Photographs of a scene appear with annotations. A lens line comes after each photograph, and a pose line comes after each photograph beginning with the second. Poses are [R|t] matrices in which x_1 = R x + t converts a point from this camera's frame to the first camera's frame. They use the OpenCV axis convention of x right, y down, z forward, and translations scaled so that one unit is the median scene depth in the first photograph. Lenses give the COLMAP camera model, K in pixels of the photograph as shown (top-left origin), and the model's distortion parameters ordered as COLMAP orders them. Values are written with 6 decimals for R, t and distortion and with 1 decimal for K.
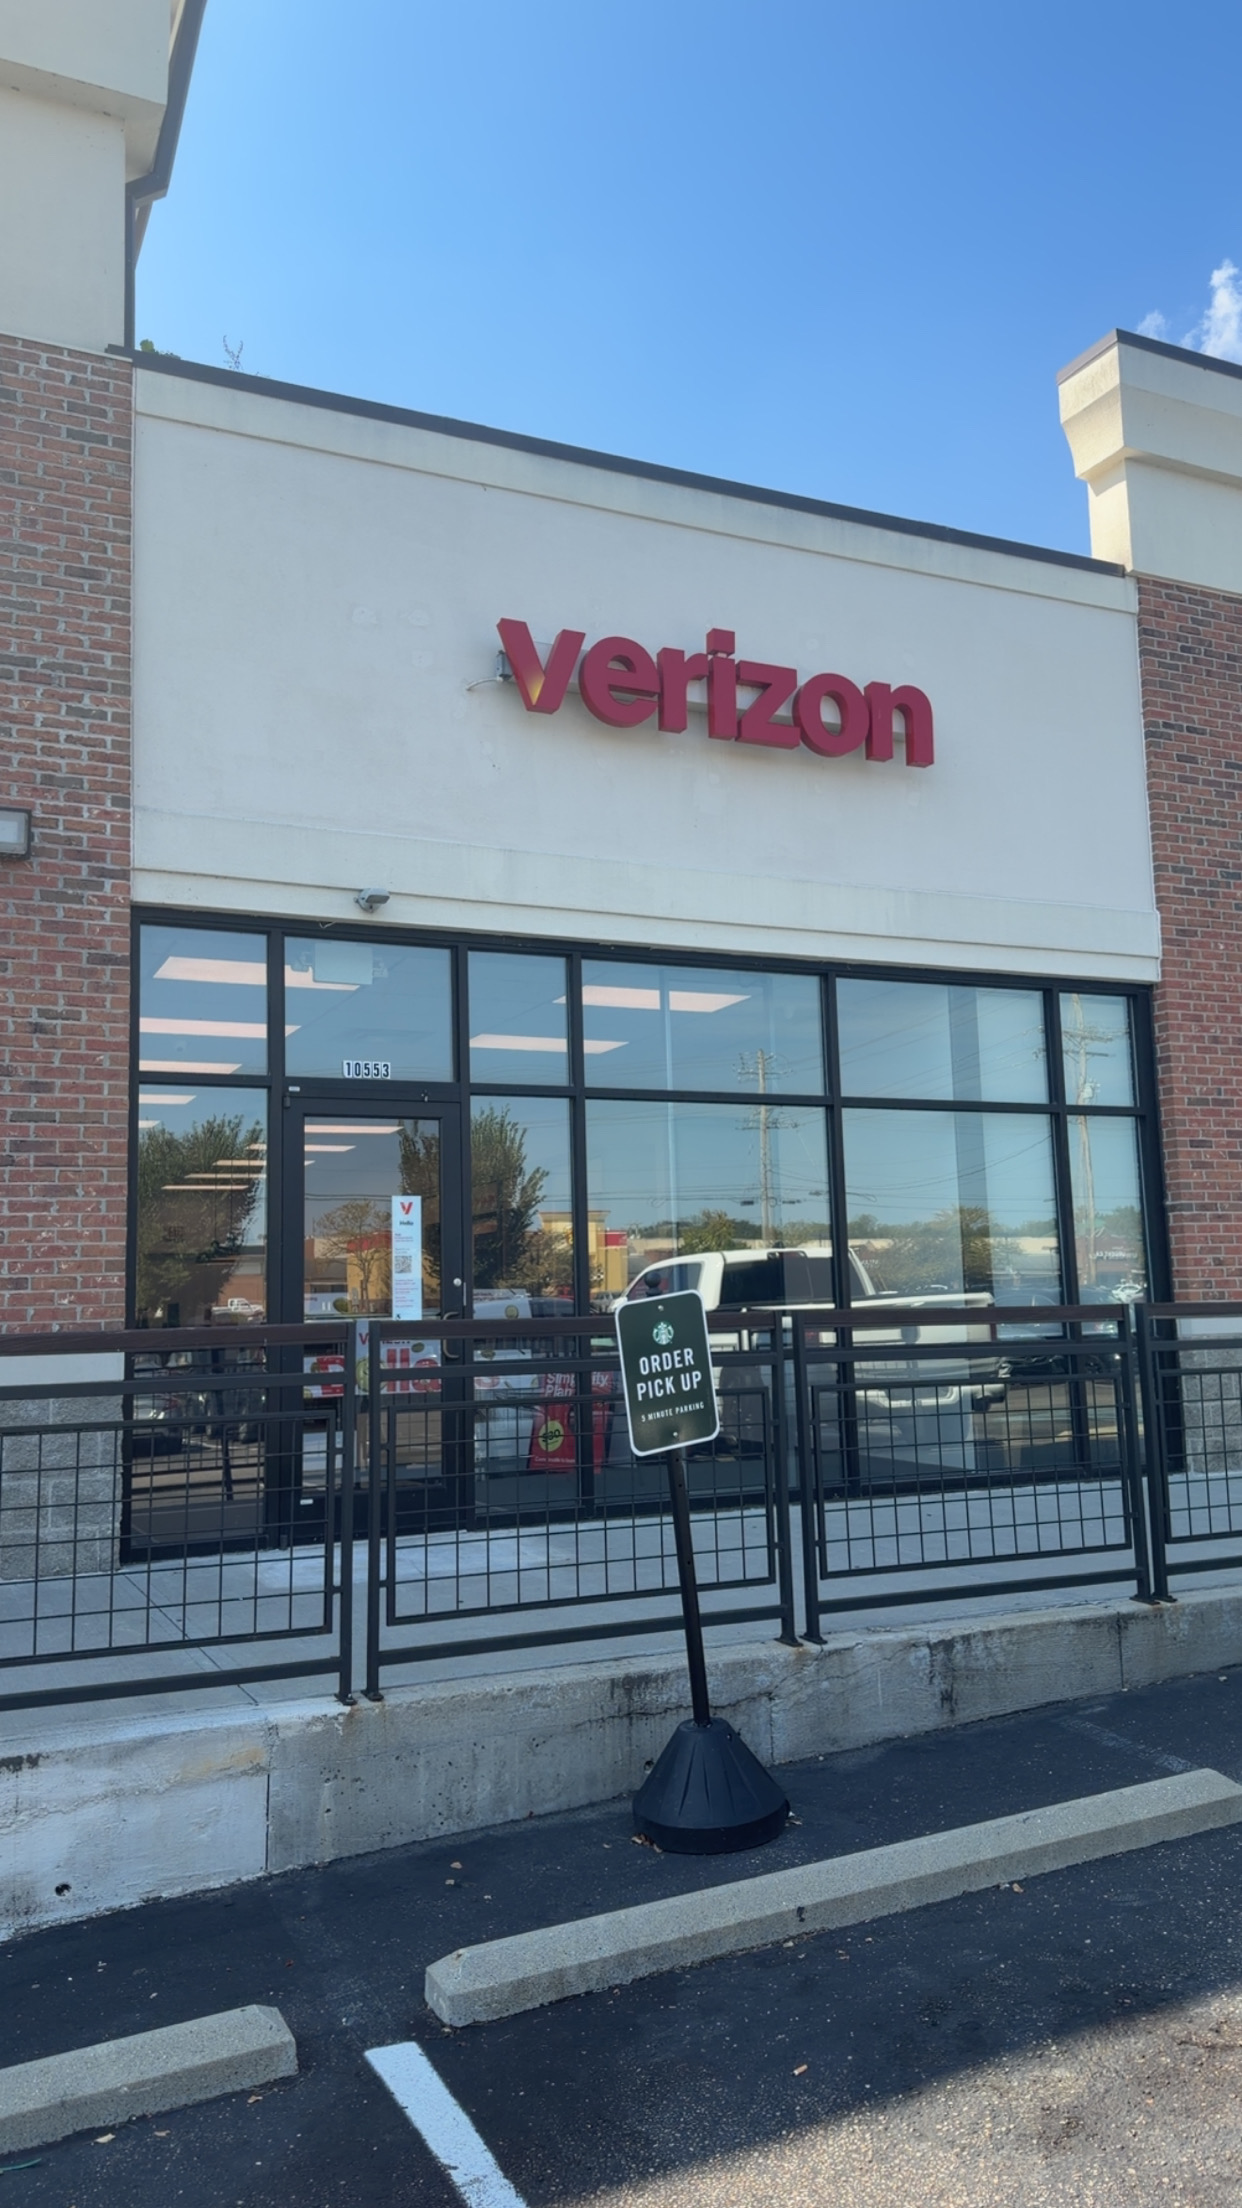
lens RADIAL K [[1580.1, 0, 621.0], [0, 1580.1, 1104.0], [0, 0, 1]] dist [0.148708, -0.274428]
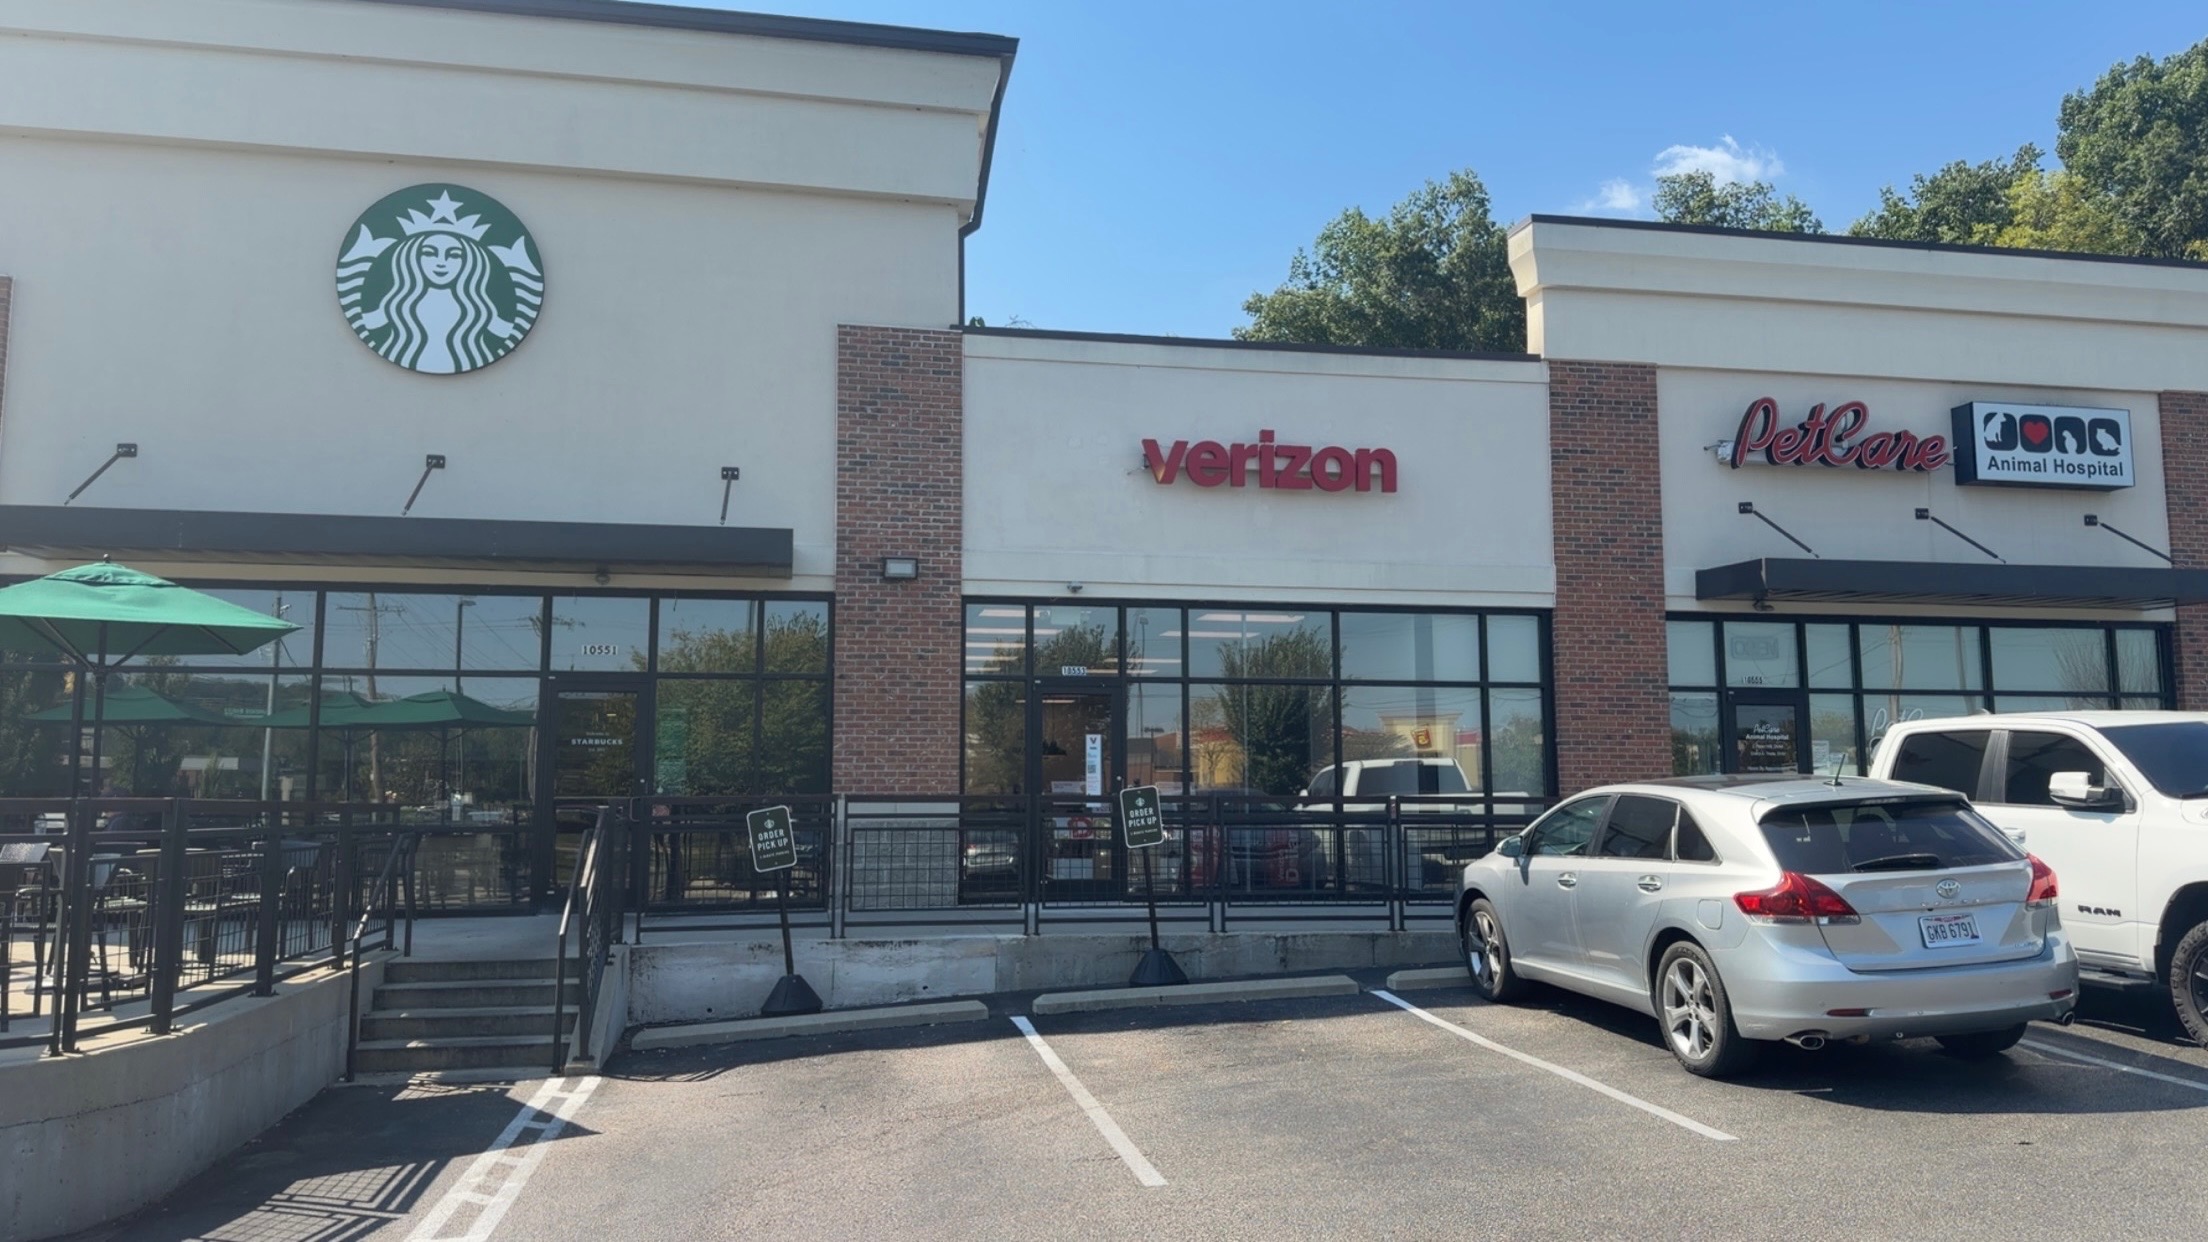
lens RADIAL K [[1580.1, 0, 1104.0], [0, 1580.1, 621.0], [0, 0, 1]] dist [0.148708, -0.274428]
pose [[0.969323, -0.001485, -0.245786, 0.341408], [0.005869, 0.999836, 0.017107, -0.110496], [0.245720, -0.018024, 0.969173, -0.858923]]
